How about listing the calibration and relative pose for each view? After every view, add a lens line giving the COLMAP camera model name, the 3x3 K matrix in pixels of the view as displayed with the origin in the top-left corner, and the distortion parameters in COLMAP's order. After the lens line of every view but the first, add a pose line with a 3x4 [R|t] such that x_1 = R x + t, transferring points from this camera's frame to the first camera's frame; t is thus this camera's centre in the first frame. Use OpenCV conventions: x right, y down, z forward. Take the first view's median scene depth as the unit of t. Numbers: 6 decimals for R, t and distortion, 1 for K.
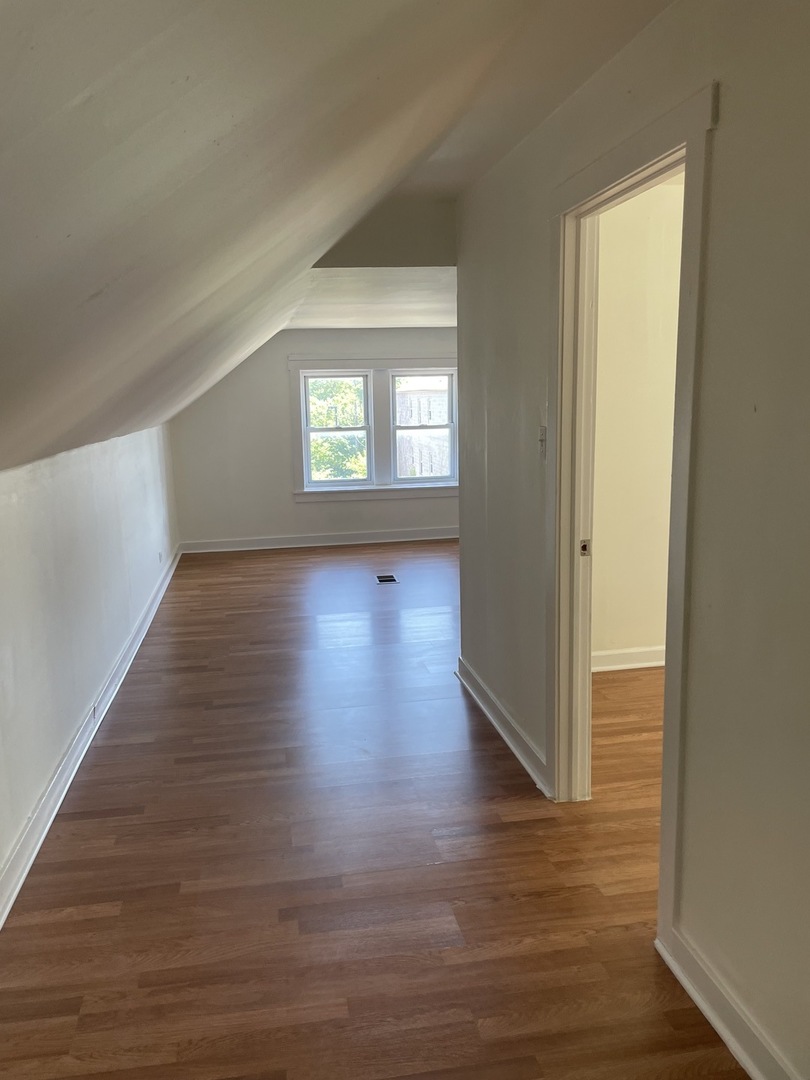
lens RADIAL K [[832.8, 0, 405.0], [0, 832.8, 540.0], [0, 0, 1]] dist [0.095479, -0.137137]
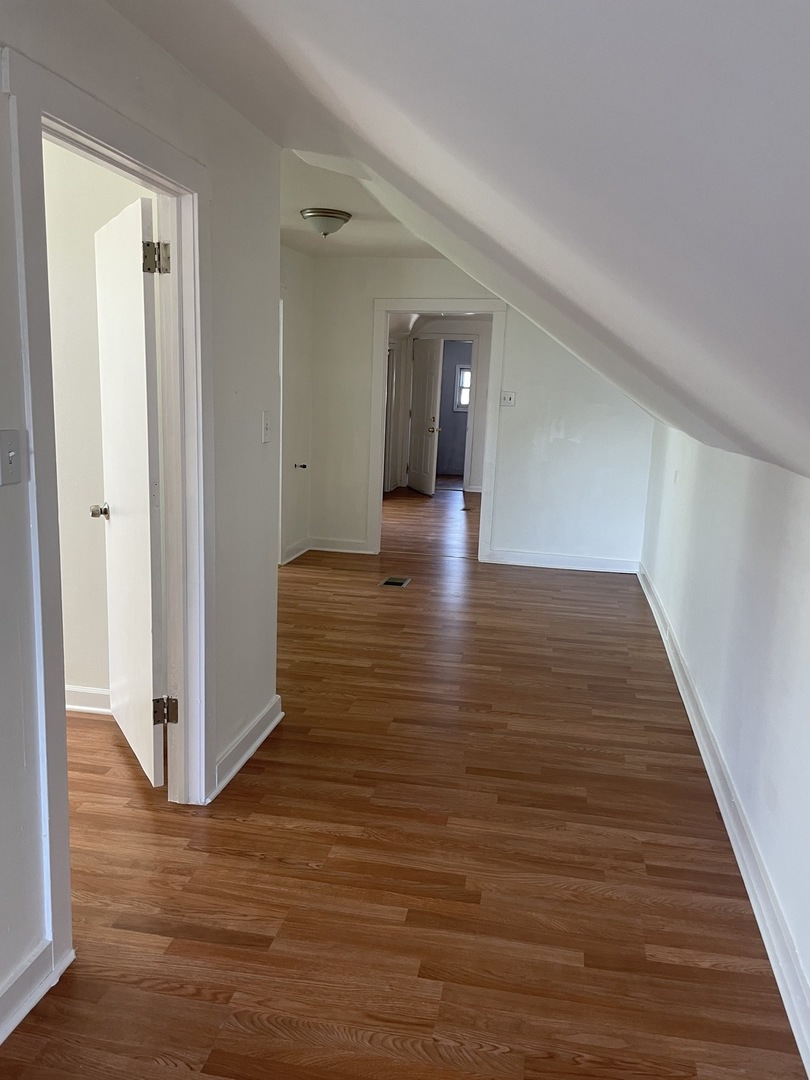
lens RADIAL K [[832.8, 0, 405.0], [0, 832.8, 540.0], [0, 0, 1]] dist [0.095479, -0.137137]
pose [[-0.934496, -0.072715, 0.348467, -0.419479], [0.051457, 0.941039, 0.334361, -0.330214], [-0.352234, 0.330390, -0.875656, 1.928036]]
